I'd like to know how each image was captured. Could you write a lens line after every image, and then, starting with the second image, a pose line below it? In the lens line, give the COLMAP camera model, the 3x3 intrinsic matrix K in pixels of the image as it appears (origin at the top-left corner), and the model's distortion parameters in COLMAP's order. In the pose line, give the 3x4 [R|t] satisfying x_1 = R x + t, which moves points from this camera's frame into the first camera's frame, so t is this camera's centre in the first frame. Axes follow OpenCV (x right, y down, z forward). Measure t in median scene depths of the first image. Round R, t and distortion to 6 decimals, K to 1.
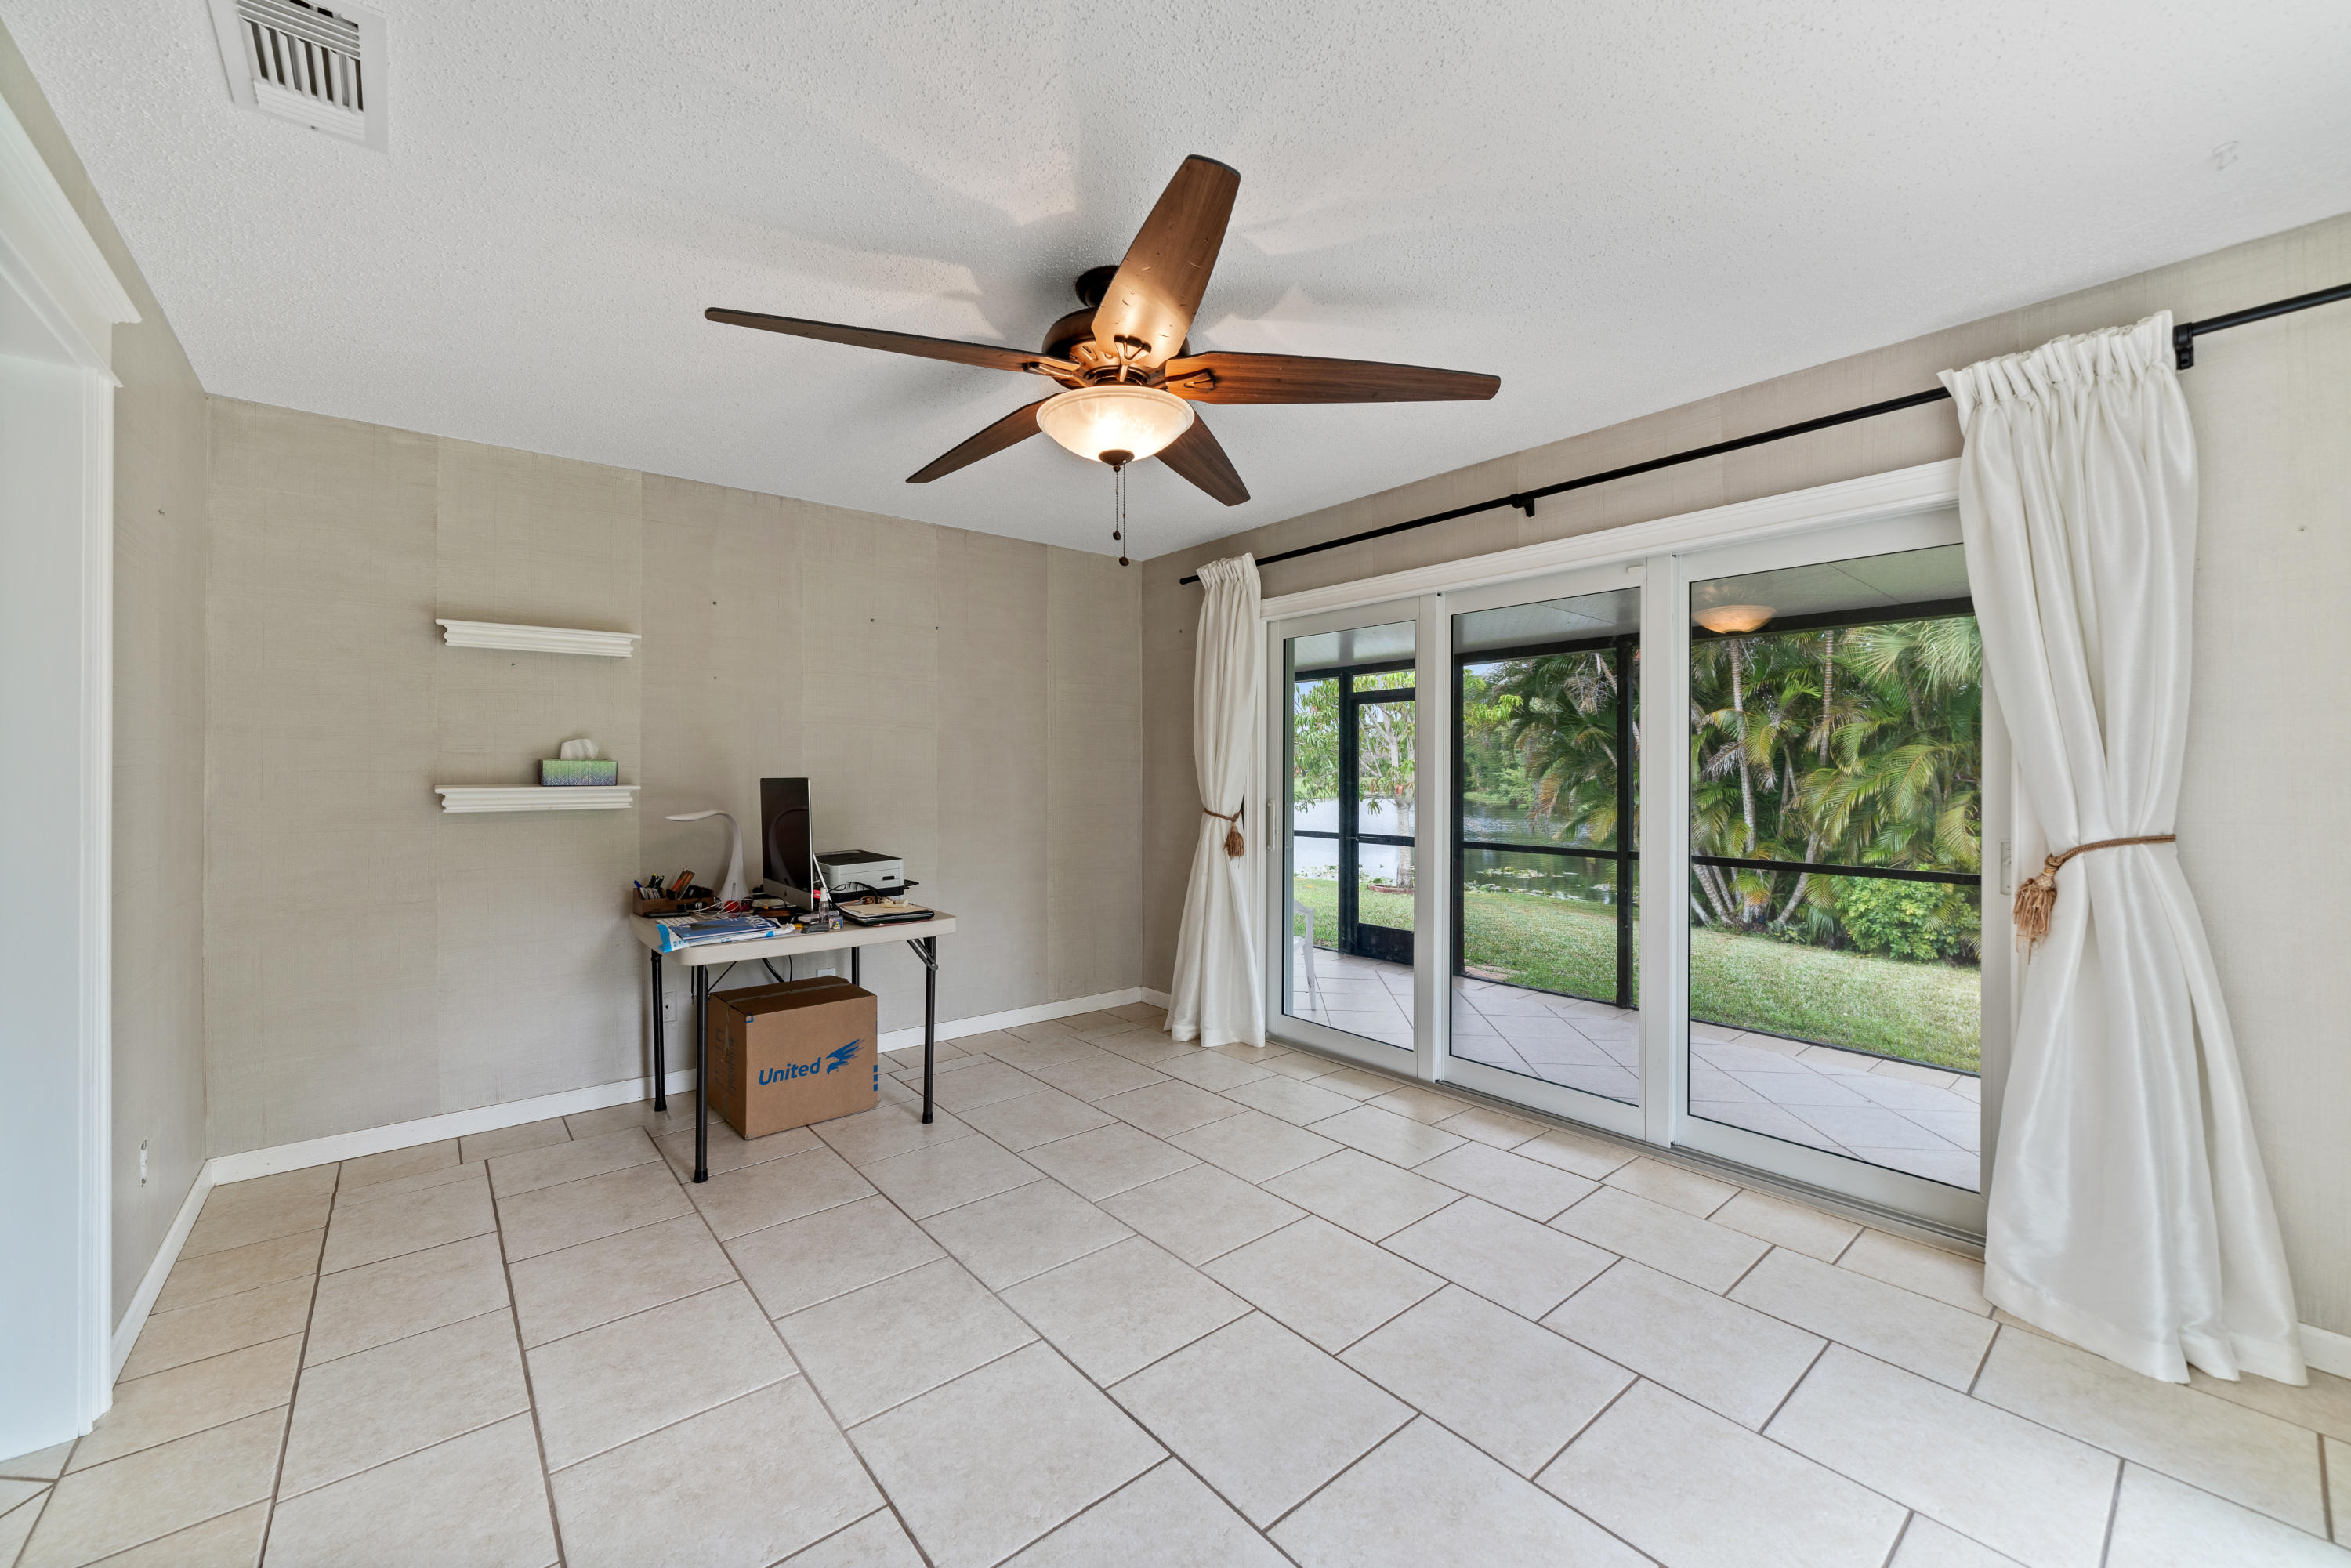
lens RADIAL K [[911.5, 0, 1161.0], [0, 911.5, 767.2], [0, 0, 1]] dist [-0.000285, -0.000176]
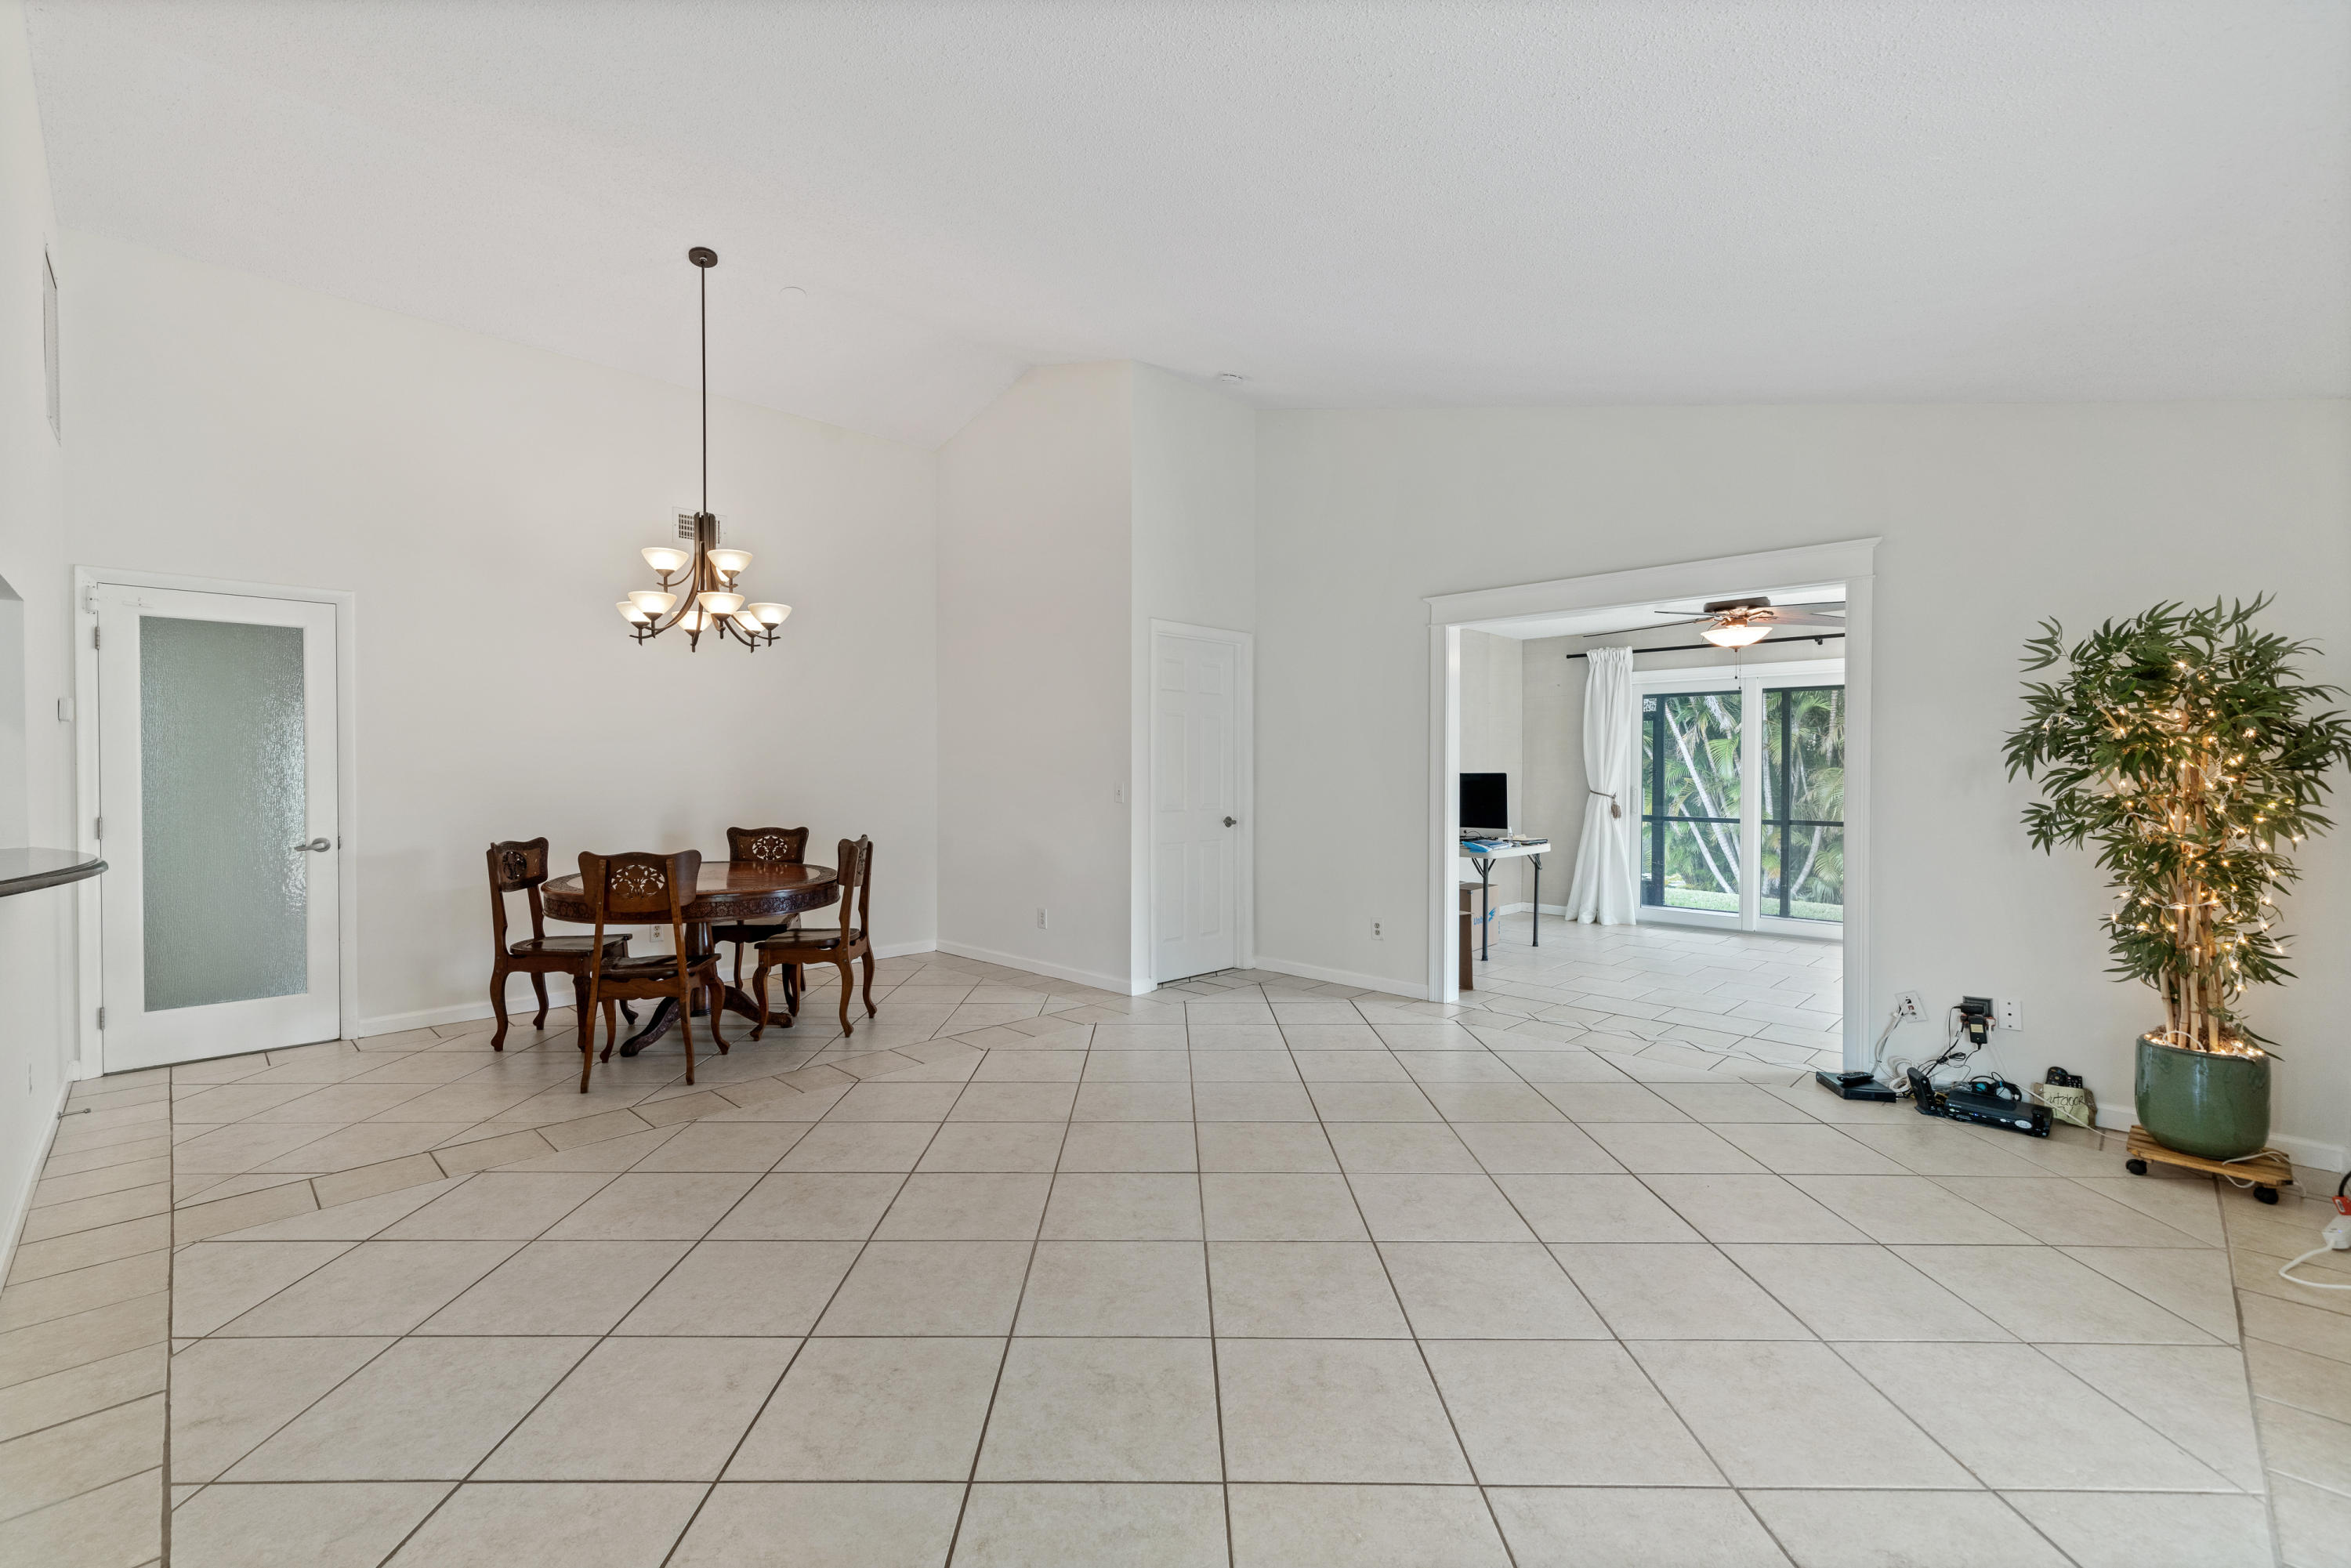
lens RADIAL K [[997.8, 0, 1152.3], [0, 997.8, 782.3], [0, 0, 1]] dist [-0.001393, -0.000157]
pose [[0.995840, -0.000454, 0.091121, -0.356221], [-0.001208, 0.999834, 0.018176, -0.001884], [-0.091114, -0.018211, 0.995674, -0.300827]]
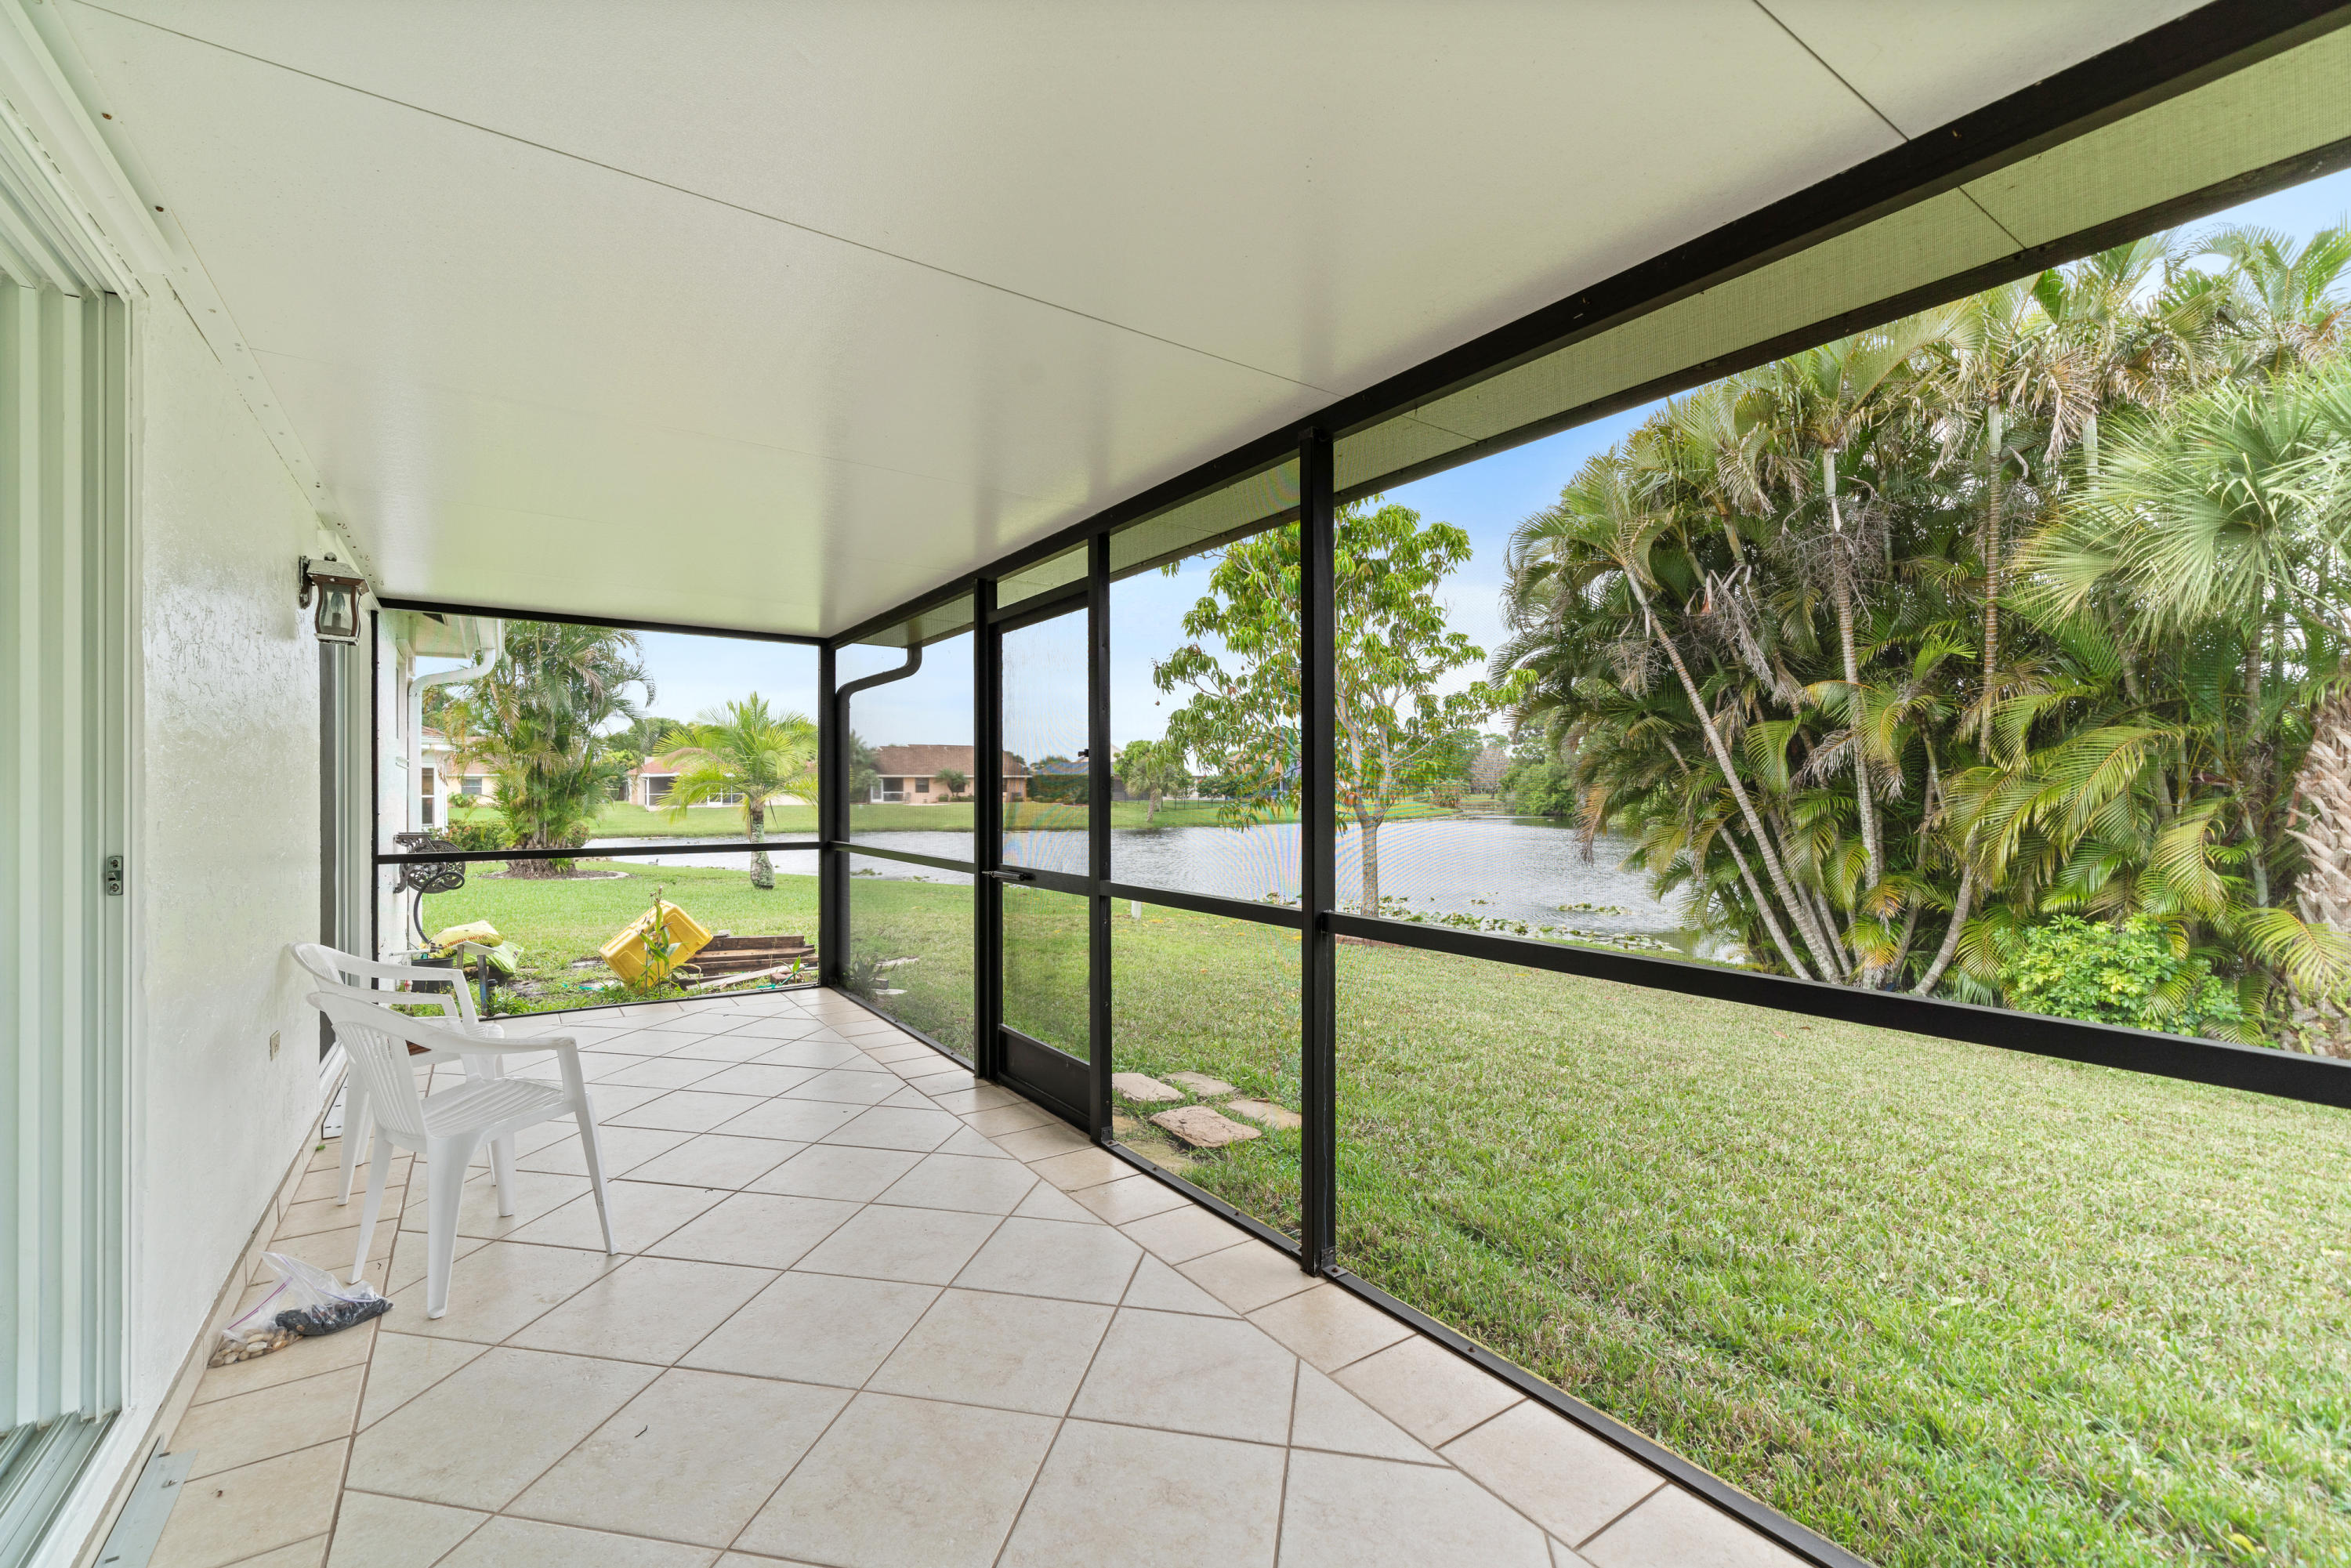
lens RADIAL K [[997.8, 0, 1152.3], [0, 997.8, 782.3], [0, 0, 1]] dist [-0.001393, -0.000157]
pose [[0.994283, -0.002879, -0.106739, 0.223918], [0.002848, 0.999996, -0.000441, 0.012923], [0.106740, 0.000135, 0.994287, 0.232608]]
